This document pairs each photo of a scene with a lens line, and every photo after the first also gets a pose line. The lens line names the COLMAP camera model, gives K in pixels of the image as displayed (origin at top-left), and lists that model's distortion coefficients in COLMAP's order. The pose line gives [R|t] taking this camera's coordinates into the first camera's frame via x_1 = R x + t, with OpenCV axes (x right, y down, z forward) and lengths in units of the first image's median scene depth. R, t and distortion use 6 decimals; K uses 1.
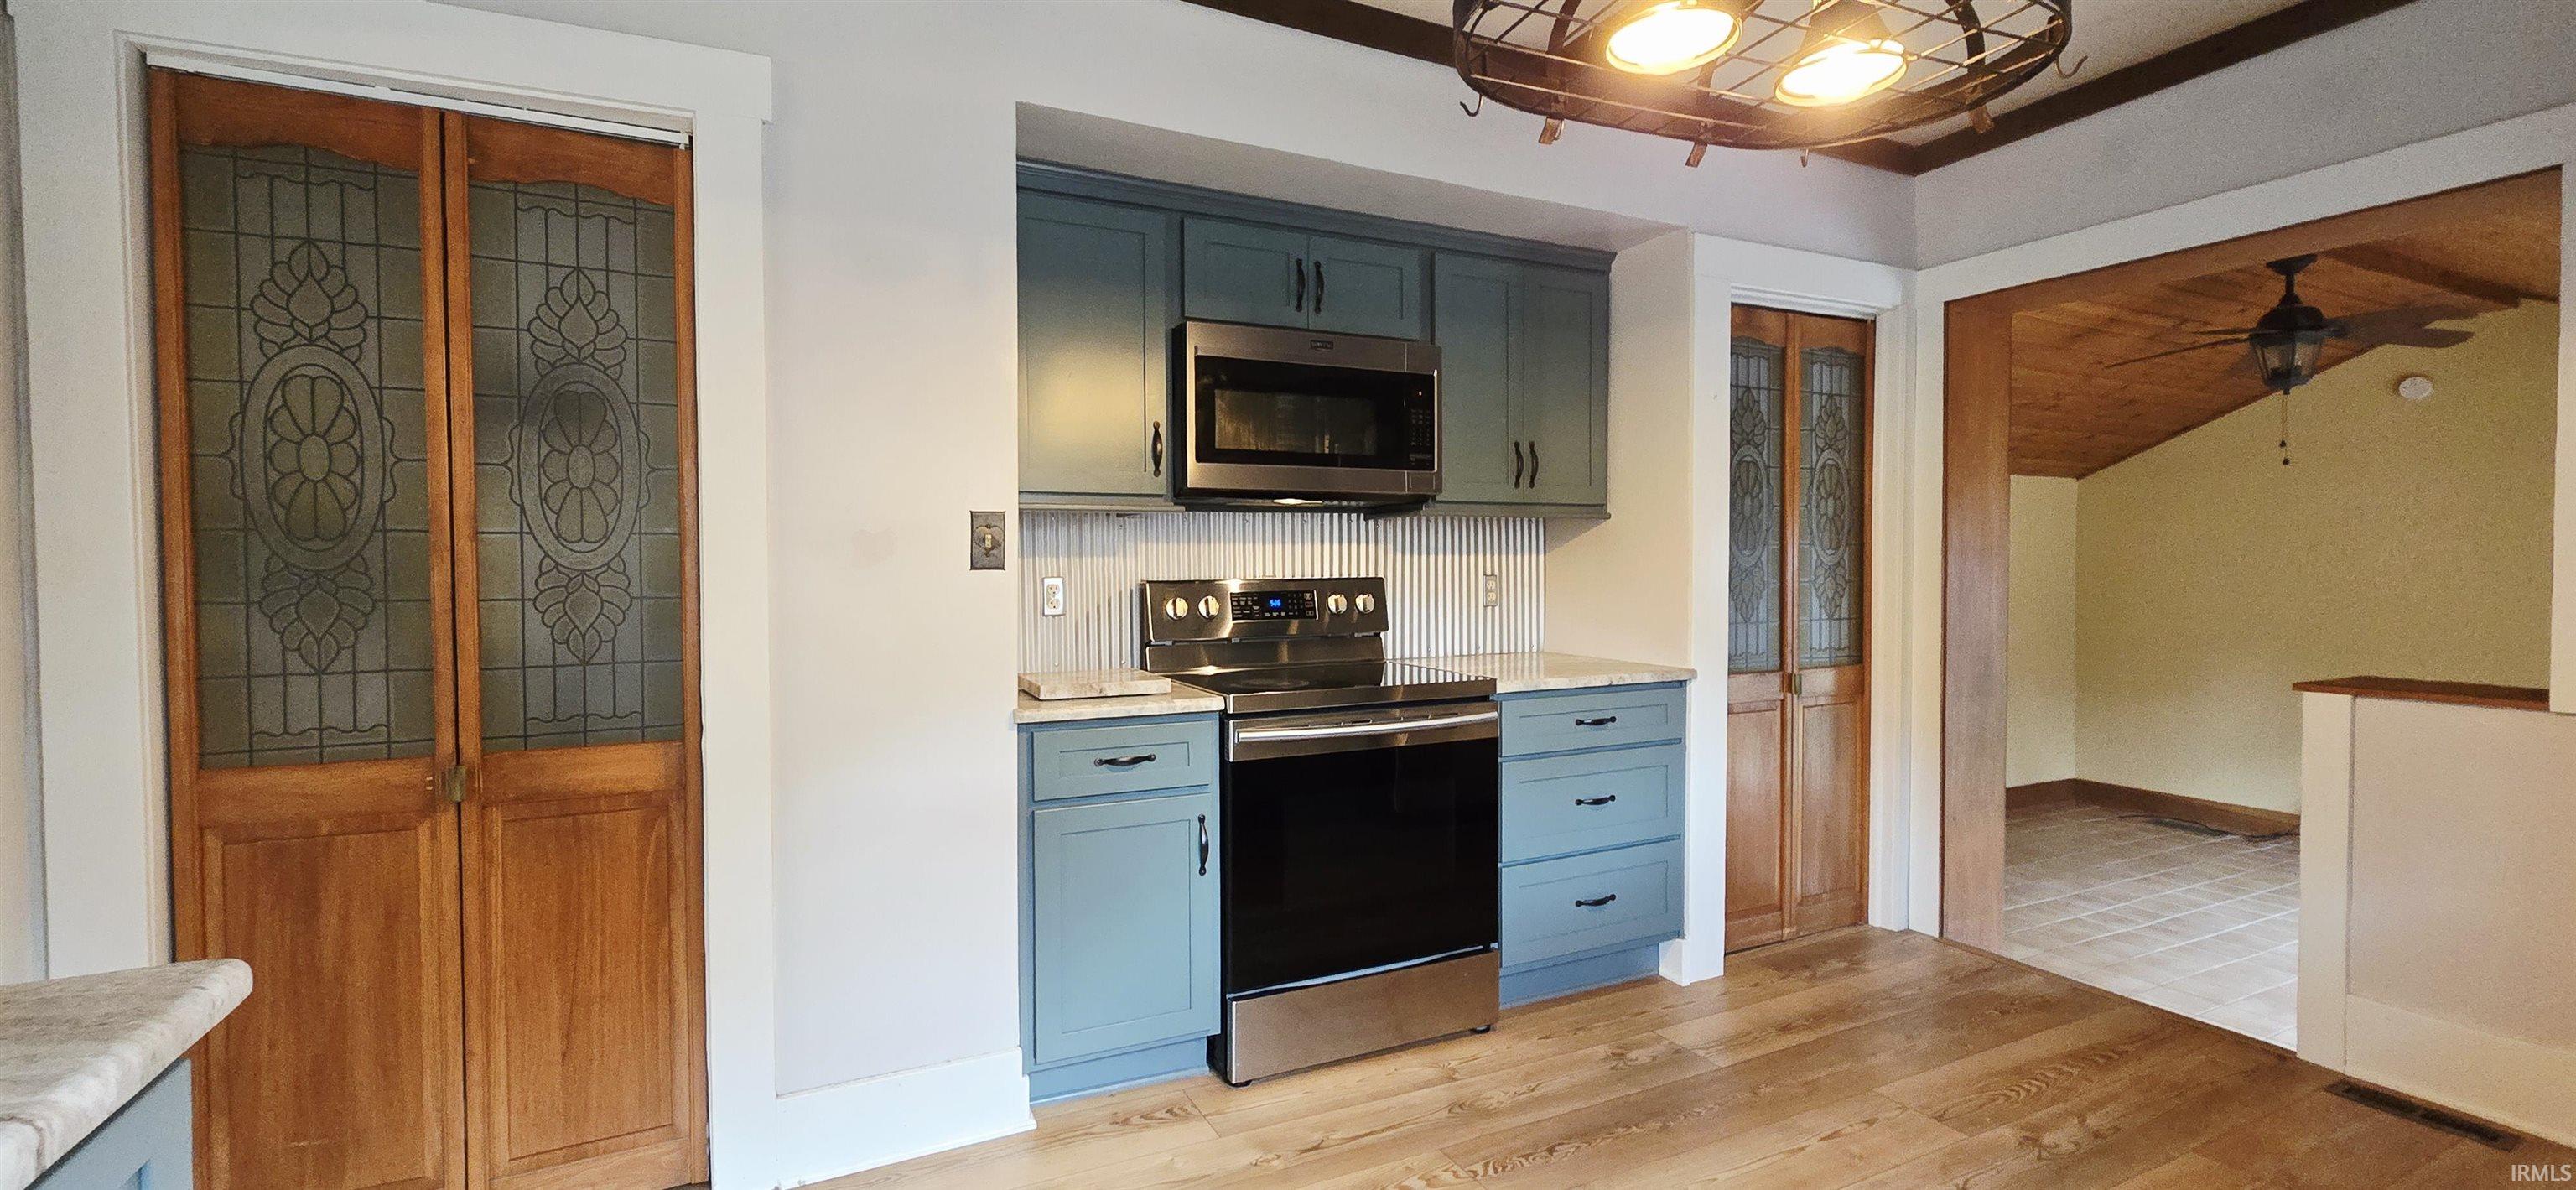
lens RADIAL K [[1065.6, 0, 1281.7], [0, 1065.6, 579.2], [0, 0, 1]] dist [-0.002975, 0.002070]
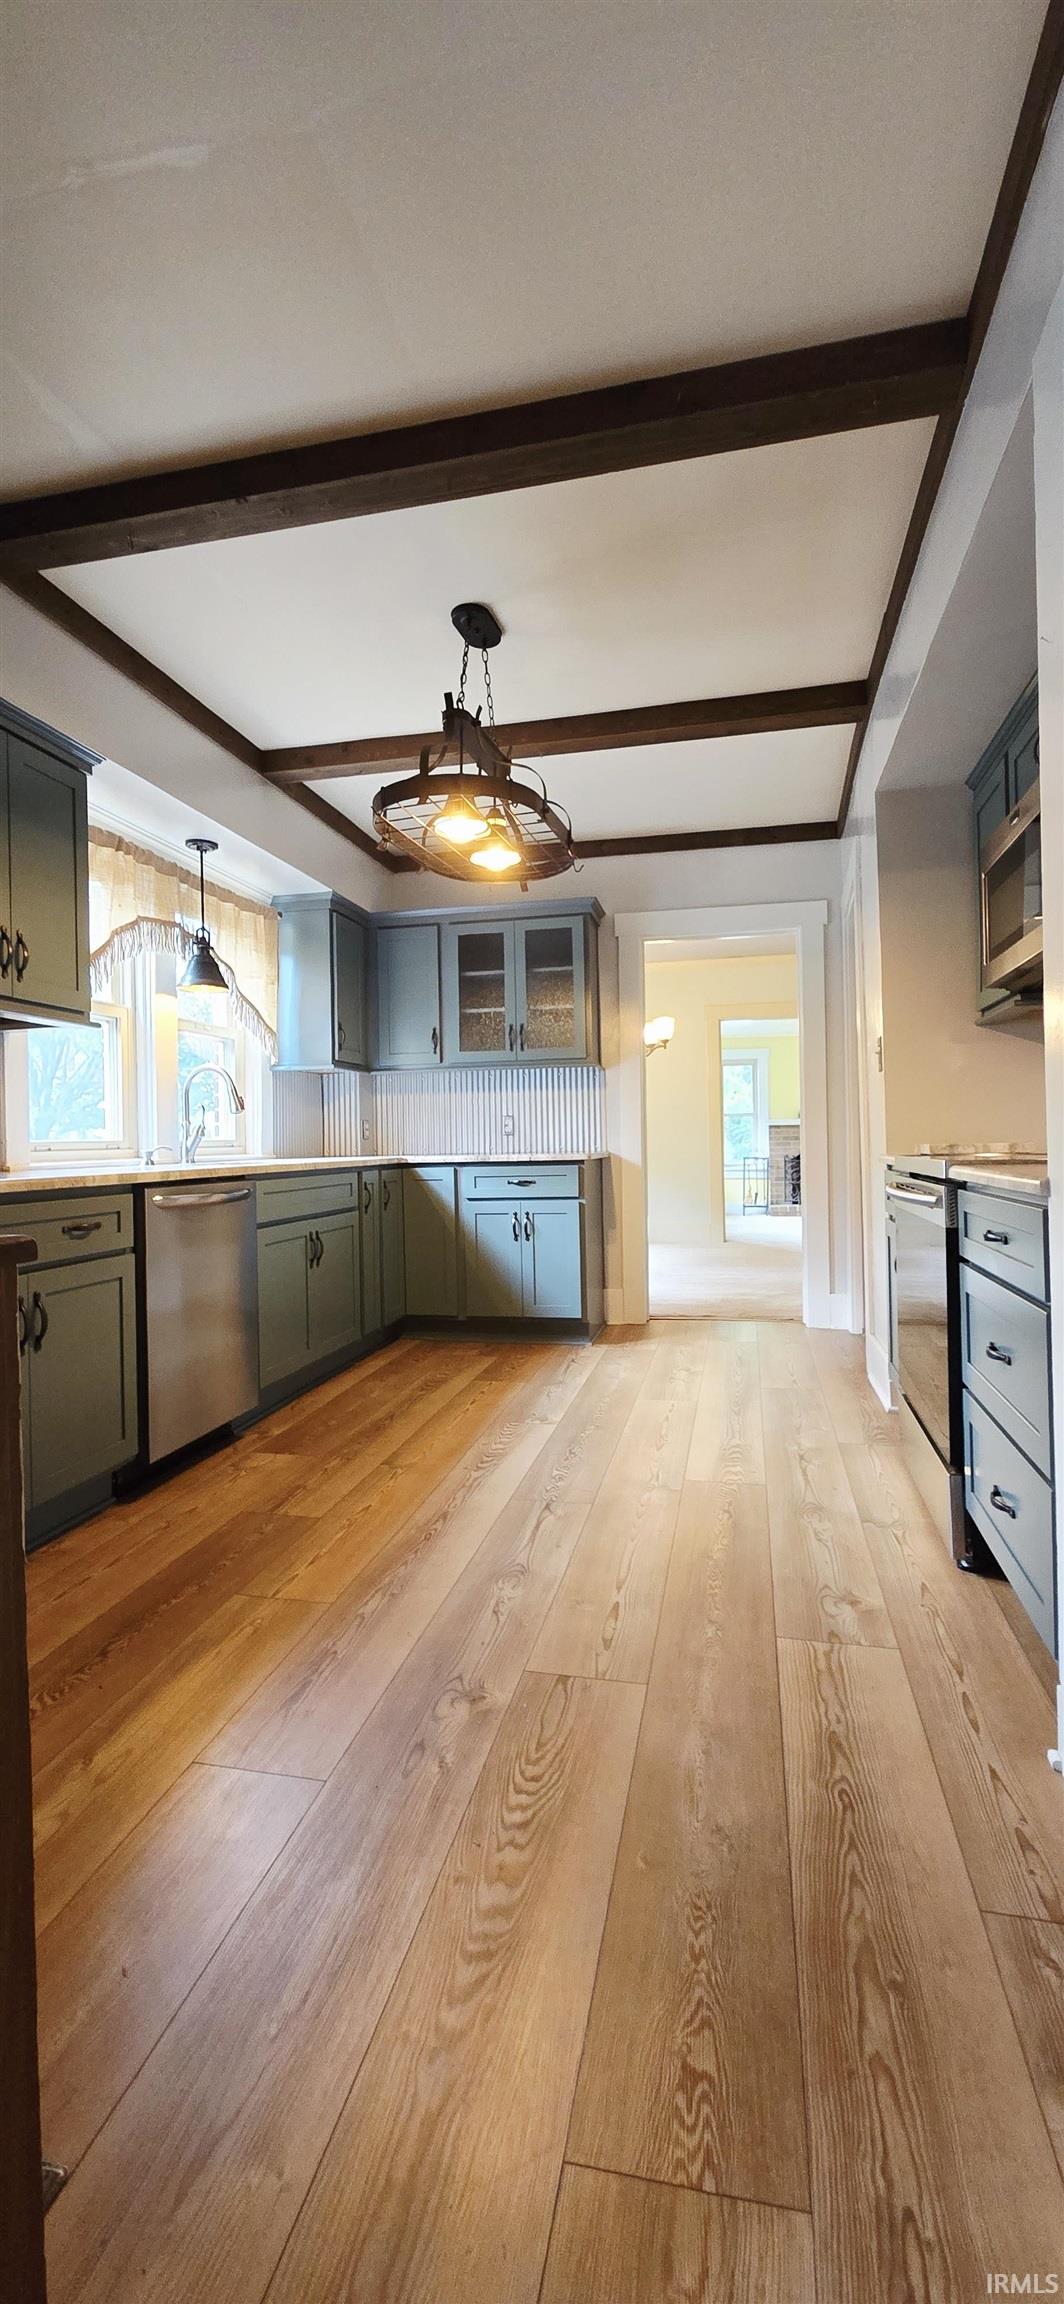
lens RADIAL K [[953.1, 0, 524.9], [0, 953.1, 1150.6], [0, 0, 1]] dist [-0.002975, 0.002070]
pose [[-0.628682, 0.018462, -0.777443, 1.212361], [0.002261, 0.999757, 0.021912, 0.079441], [0.777659, 0.012018, -0.628571, 1.446470]]
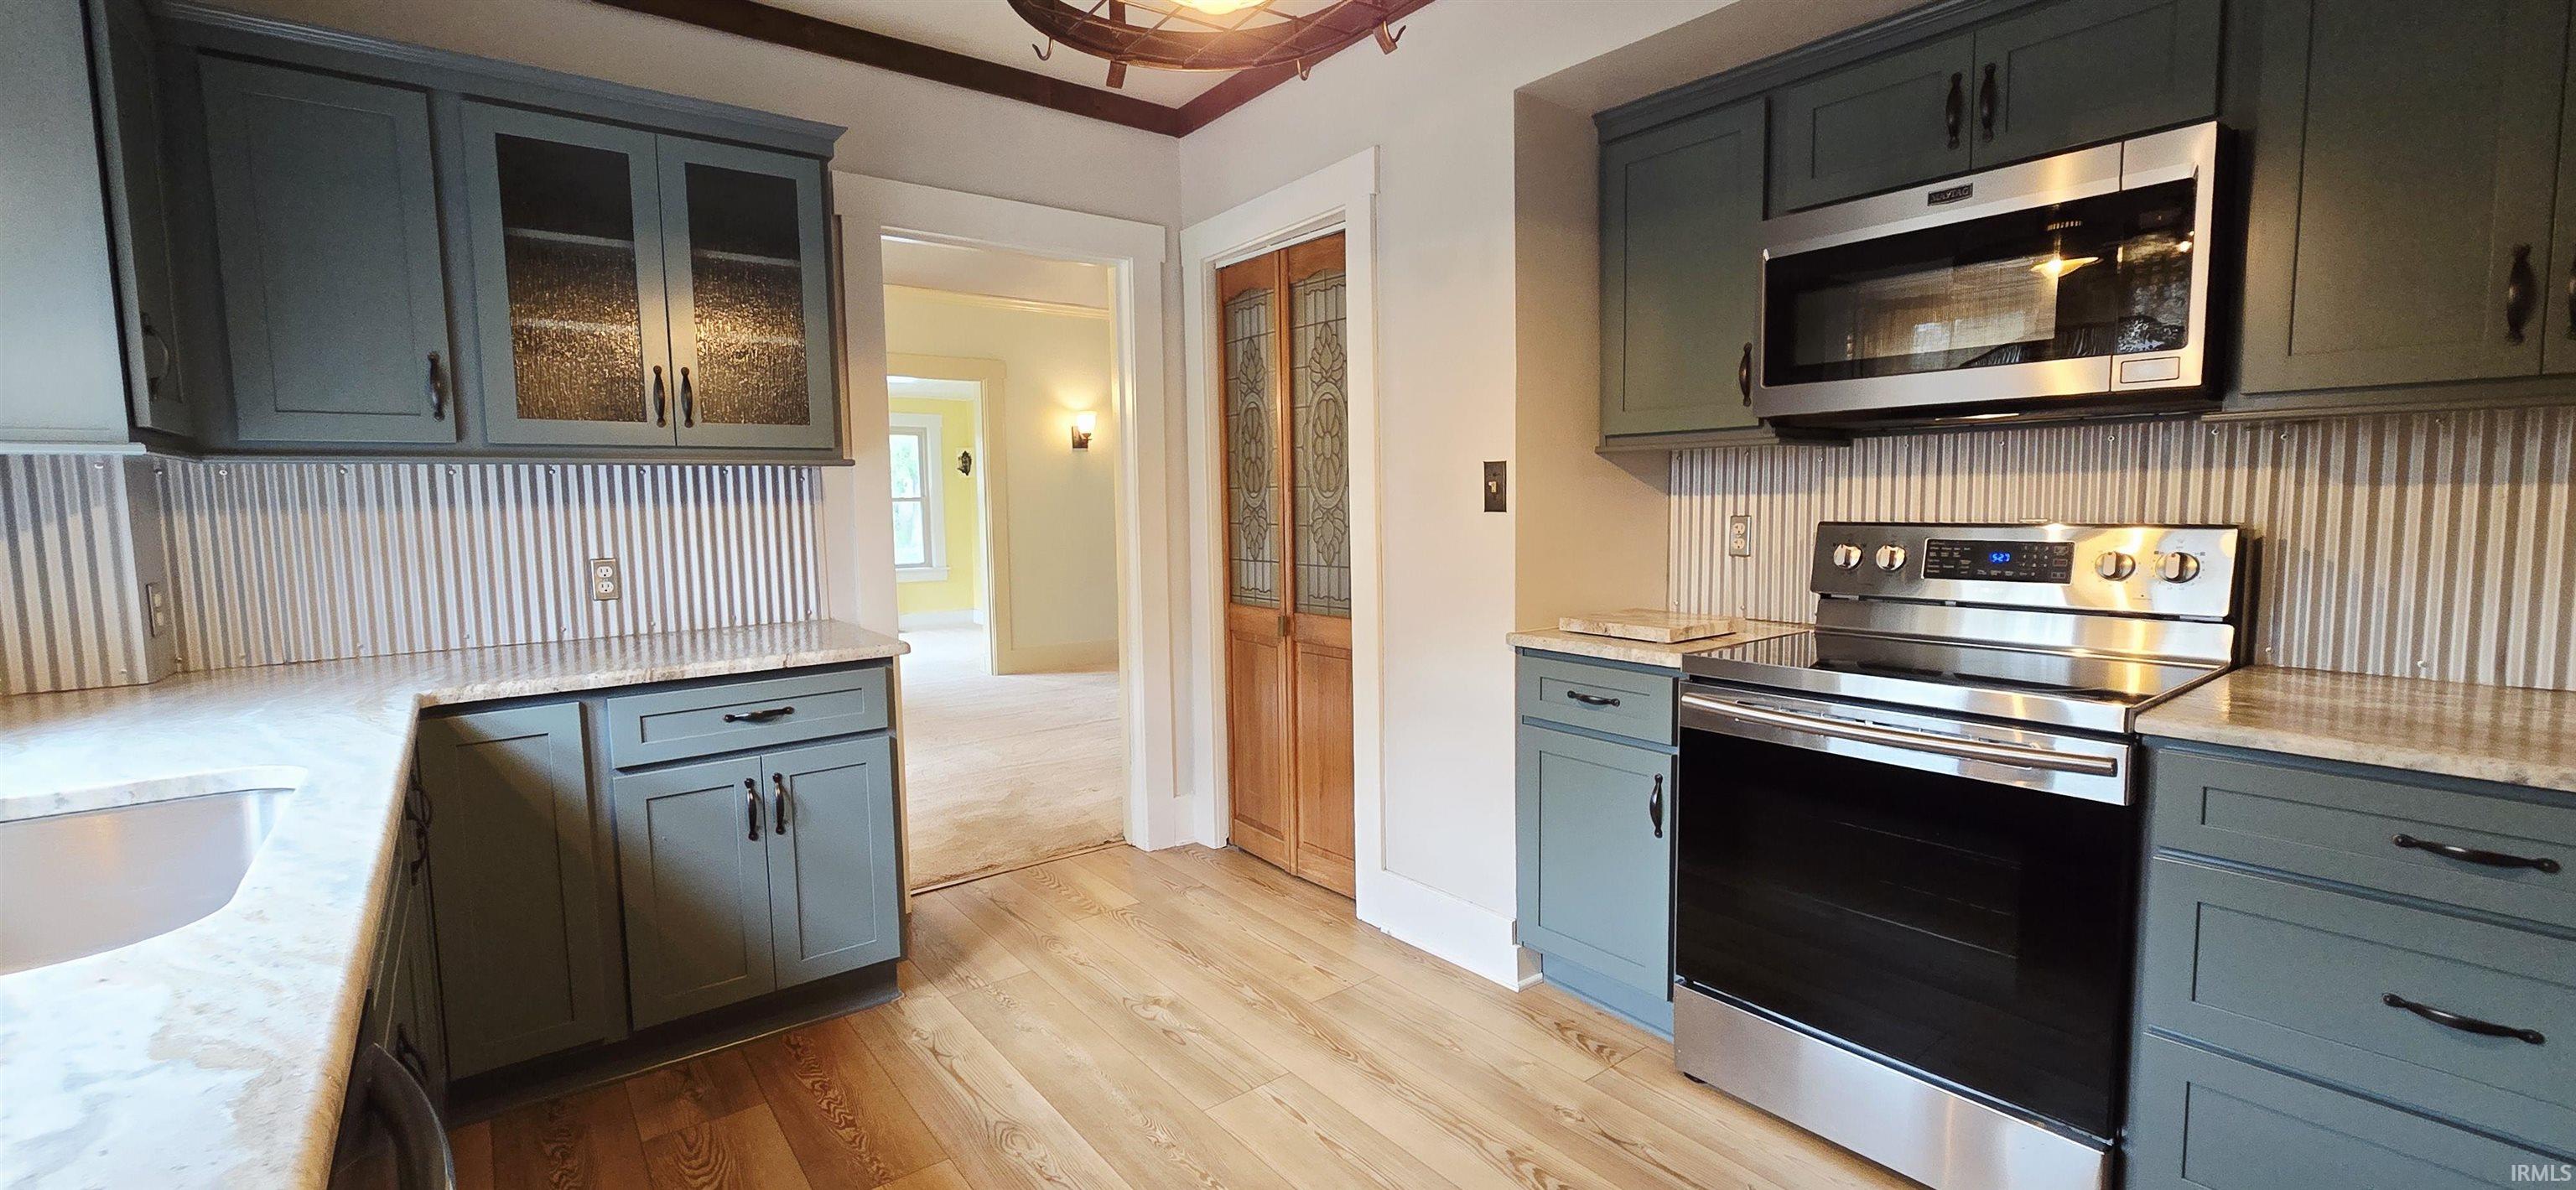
lens RADIAL K [[1065.6, 0, 1287.7], [0, 1065.6, 591.9], [0, 0, 1]] dist [-0.002975, 0.002070]
pose [[0.204630, 0.088204, -0.974857, 0.795149], [-0.004441, 0.996005, 0.089186, -0.022919], [0.978829, -0.013921, 0.204204, 0.510978]]
